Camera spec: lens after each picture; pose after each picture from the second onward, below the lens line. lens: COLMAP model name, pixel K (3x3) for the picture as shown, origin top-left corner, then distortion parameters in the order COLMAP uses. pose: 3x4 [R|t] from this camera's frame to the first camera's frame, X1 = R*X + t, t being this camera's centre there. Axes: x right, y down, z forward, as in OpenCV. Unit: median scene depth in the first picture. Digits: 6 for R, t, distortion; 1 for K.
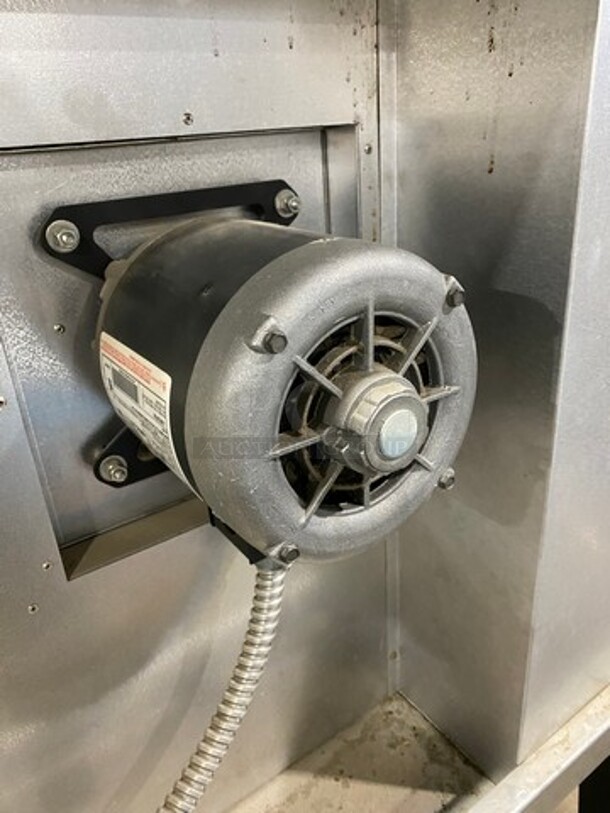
lens RADIAL K [[614.7, 0, 307.6], [0, 614.7, 406.7], [0, 0, 1]] dist [0.003533, 0.001174]
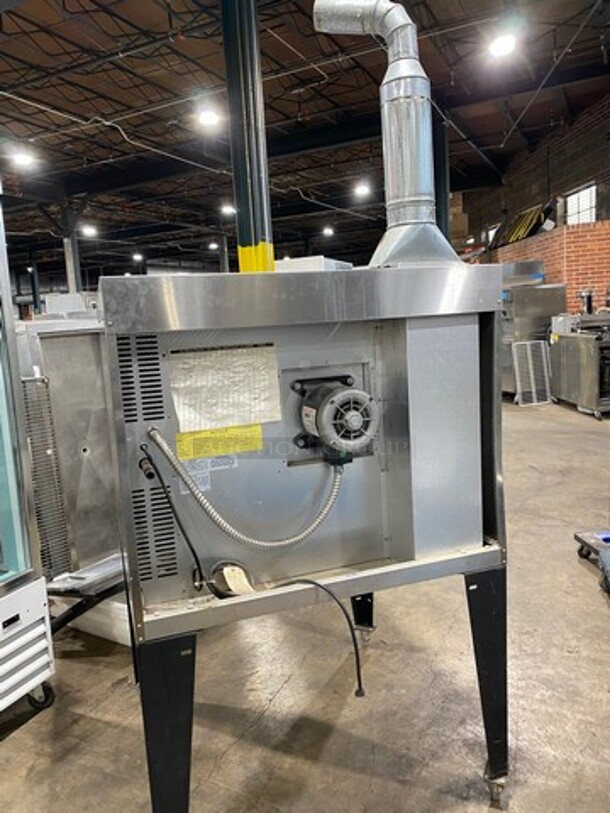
lens RADIAL K [[614.7, 0, 307.6], [0, 614.7, 406.7], [0, 0, 1]] dist [0.003533, 0.001174]
pose [[0.960276, 0.038776, -0.276346, 1.151715], [-0.114325, 0.958043, -0.262839, 1.294284], [0.254559, 0.283991, 0.924418, -3.859560]]
